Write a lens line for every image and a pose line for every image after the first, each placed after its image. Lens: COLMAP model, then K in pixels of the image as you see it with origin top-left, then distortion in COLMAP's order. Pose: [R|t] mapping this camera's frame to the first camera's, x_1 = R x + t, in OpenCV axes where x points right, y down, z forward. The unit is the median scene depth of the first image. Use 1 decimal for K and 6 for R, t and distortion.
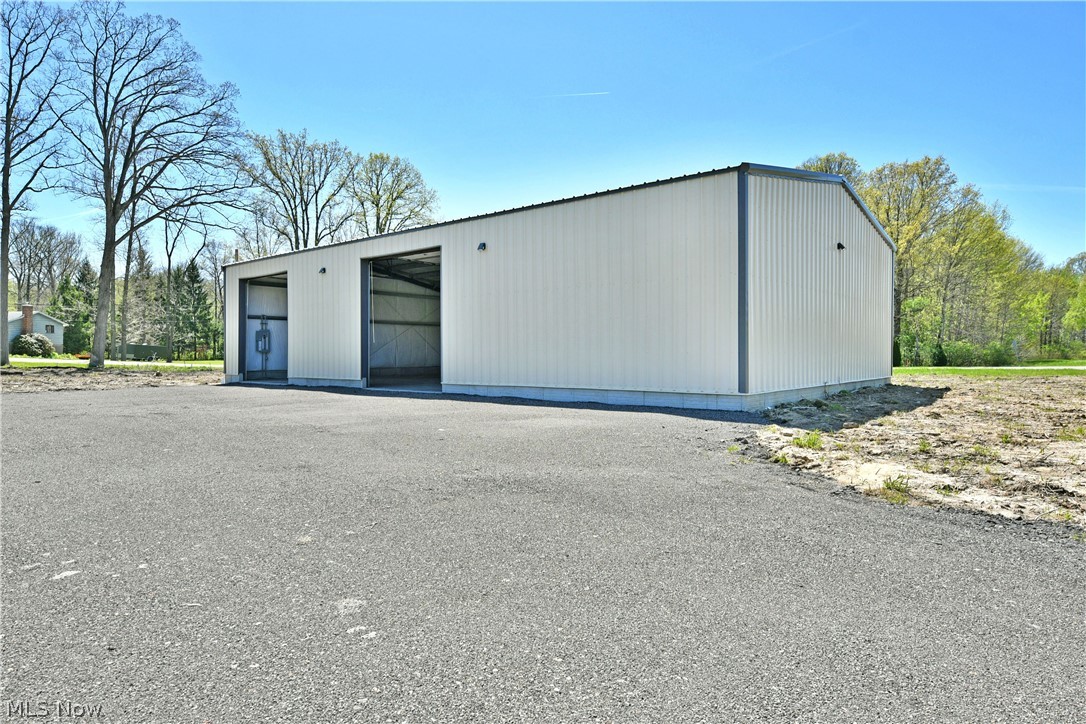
lens RADIAL K [[655.7, 0, 537.5], [0, 655.7, 355.8], [0, 0, 1]] dist [-0.013763, -0.003432]
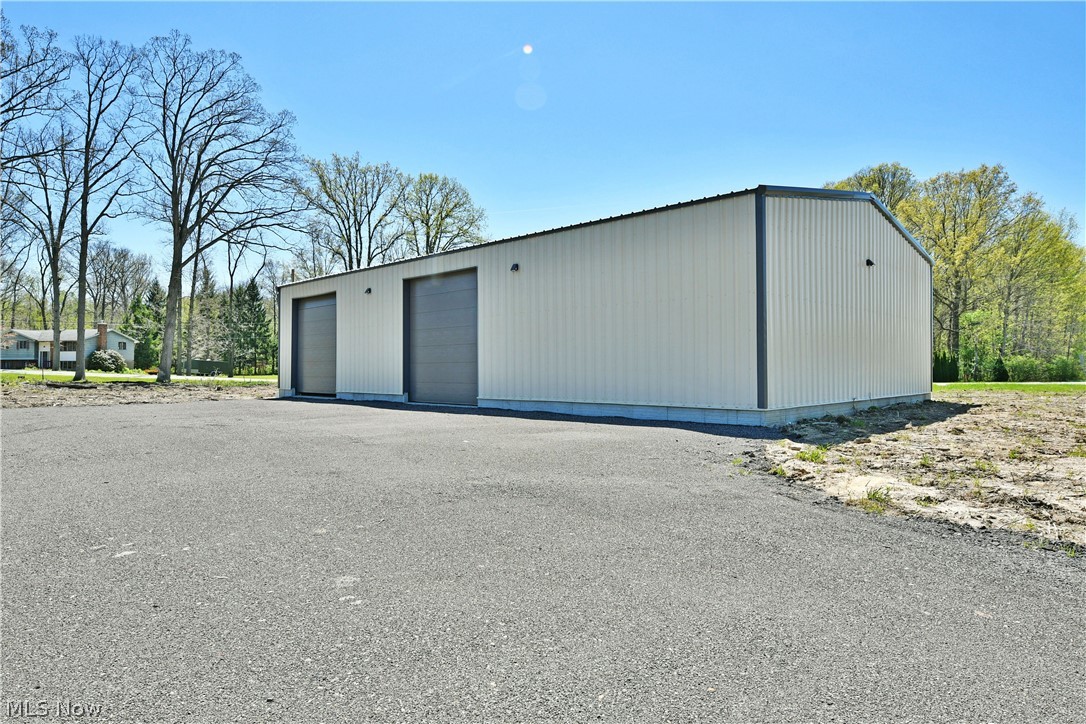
lens RADIAL K [[655.5, 0, 537.5], [0, 655.5, 357.4], [0, 0, 1]] dist [-0.014216, -0.002524]
pose [[0.997085, -0.001829, -0.076278, 0.010295], [0.000312, 0.999802, -0.019899, -0.000620], [0.076299, 0.019817, 0.996888, -0.012308]]
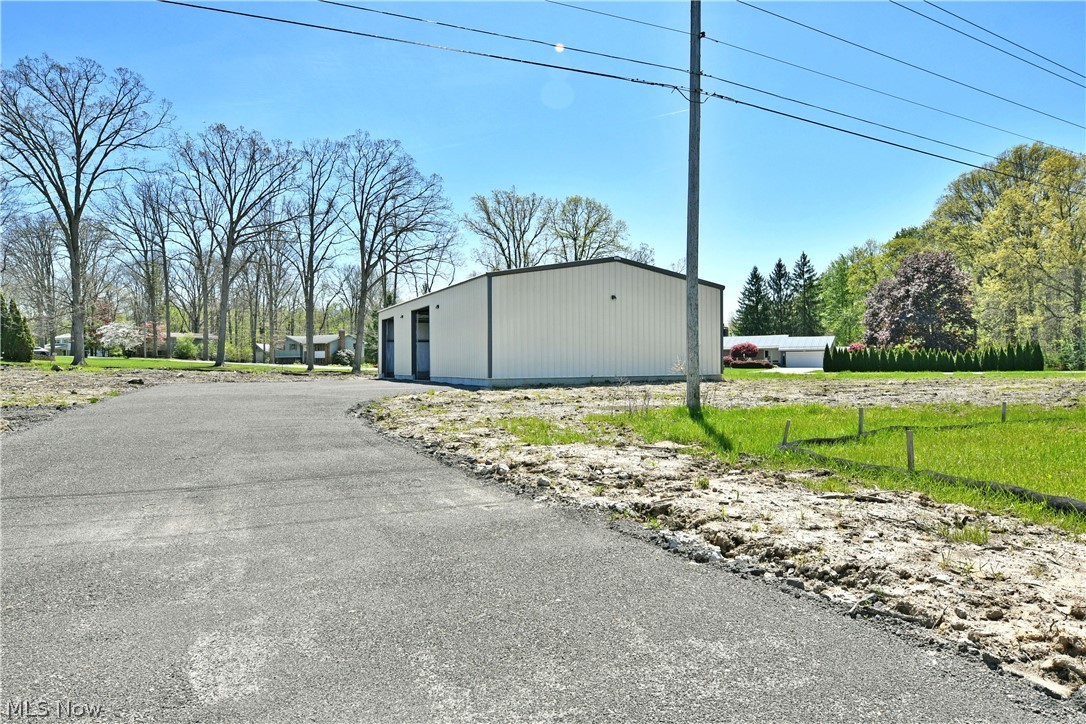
lens RADIAL K [[655.5, 0, 537.5], [0, 655.5, 357.4], [0, 0, 1]] dist [-0.014216, -0.002524]
pose [[0.910133, -0.010938, -0.414172, 0.335277], [0.007064, 0.999916, -0.010885, 0.003433], [0.414256, 0.006981, 0.910134, -0.224492]]
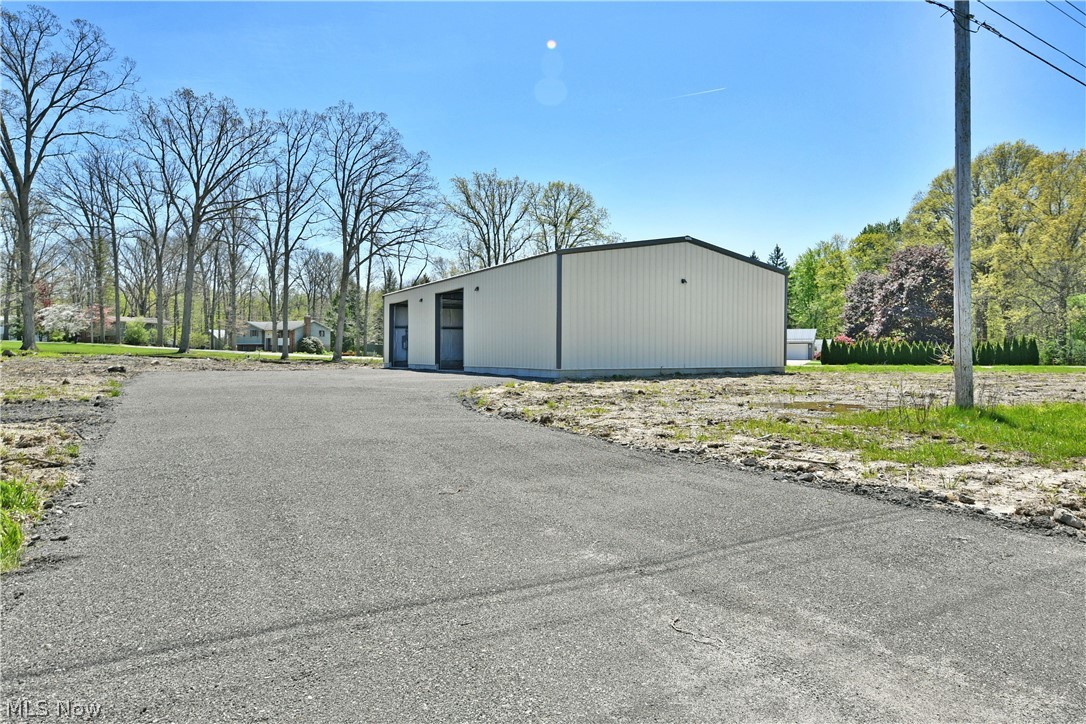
lens RADIAL K [[655.5, 0, 537.5], [0, 655.5, 357.4], [0, 0, 1]] dist [-0.014216, -0.002524]
pose [[0.939438, 0.003985, -0.342695, 0.226192], [-0.002700, 0.999987, 0.004227, 0.003926], [0.342708, -0.003046, 0.939437, -0.205224]]
